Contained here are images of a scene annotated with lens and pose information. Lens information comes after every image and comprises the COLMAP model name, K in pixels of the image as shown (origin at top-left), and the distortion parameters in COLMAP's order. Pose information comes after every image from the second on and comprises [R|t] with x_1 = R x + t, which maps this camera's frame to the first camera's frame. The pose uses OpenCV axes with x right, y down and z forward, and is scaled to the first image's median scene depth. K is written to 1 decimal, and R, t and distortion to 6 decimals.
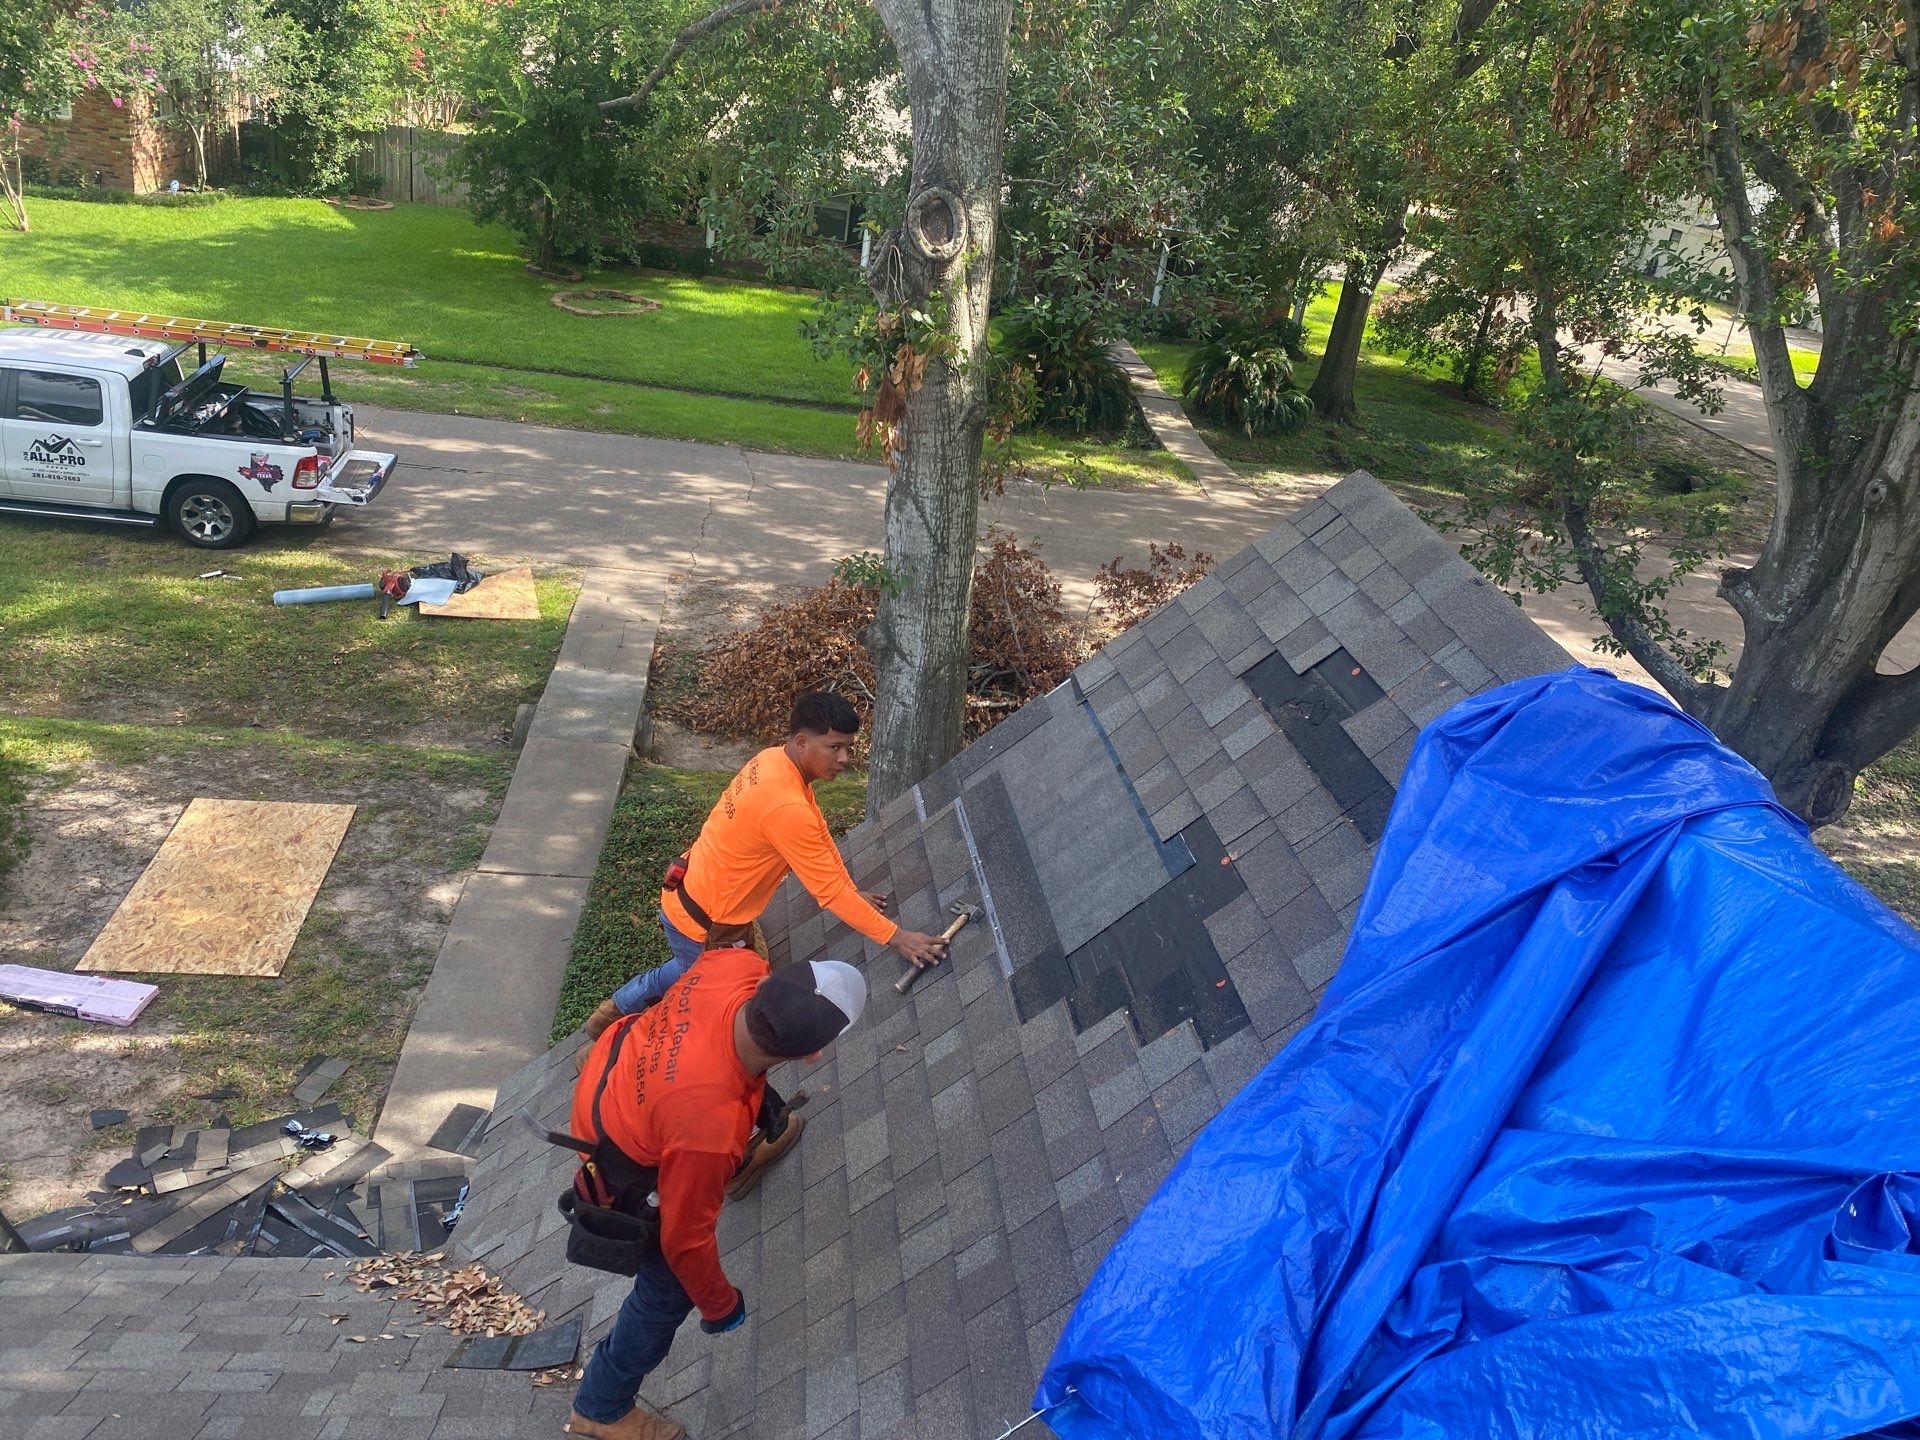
lens RADIAL K [[1469.1, 0, 958.1], [0, 1469.1, 705.1], [0, 0, 1]] dist [0.041817, -0.041938]
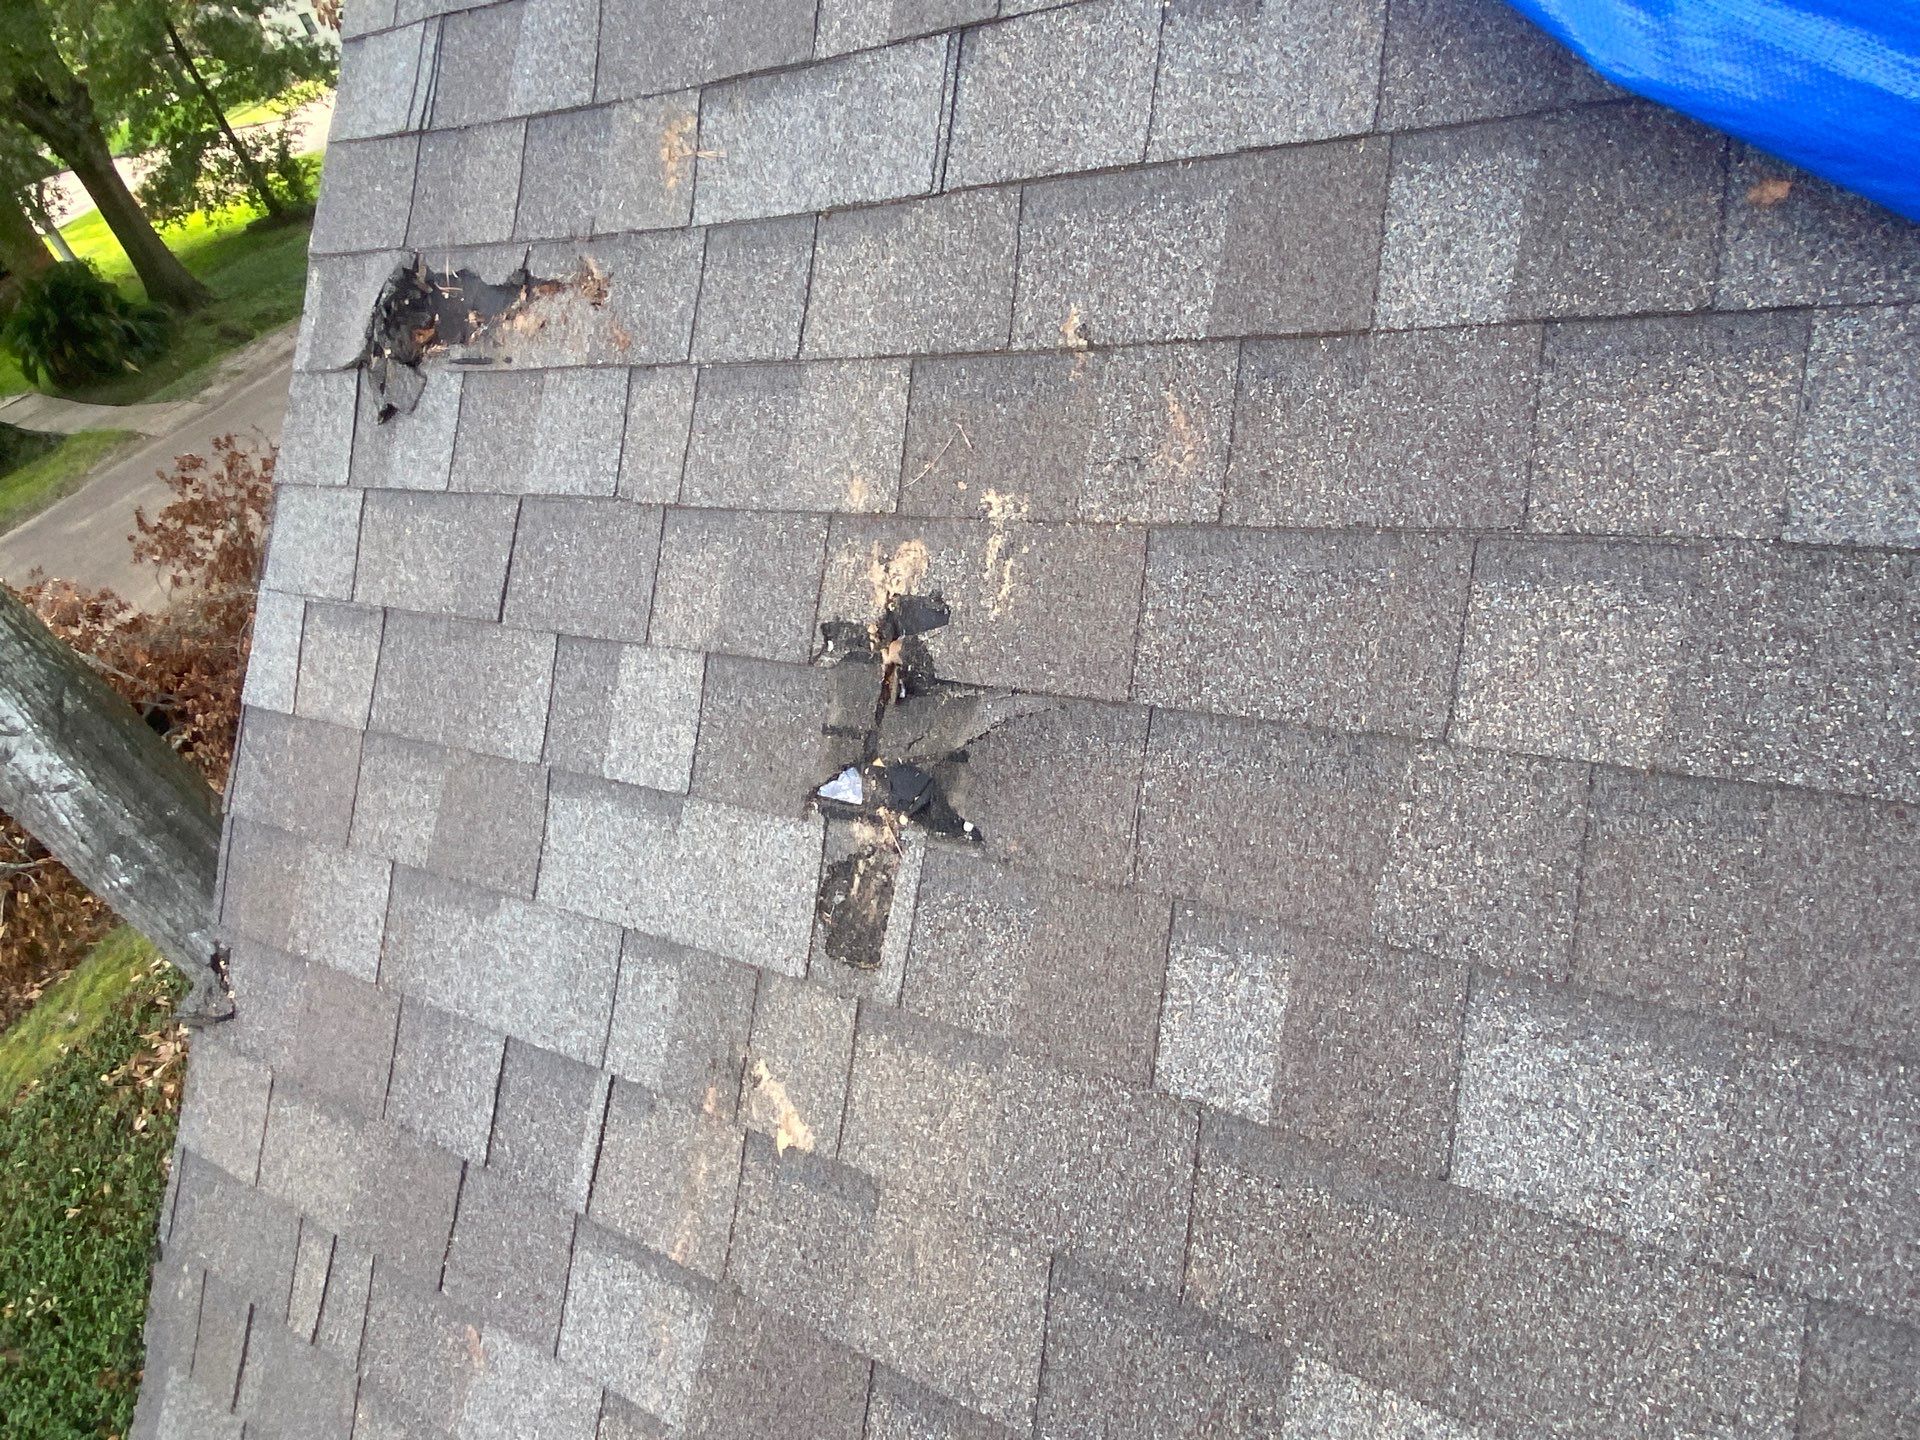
lens RADIAL K [[1258.5, 0, 935.1], [0, 1258.5, 729.6], [0, 0, 1]] dist [0.082200, -0.092589]
pose [[0.552533, -0.721363, 0.417545, -0.042065], [0.642241, 0.687779, 0.338357, 0.036169], [-0.531257, 0.081211, 0.843310, 0.358943]]
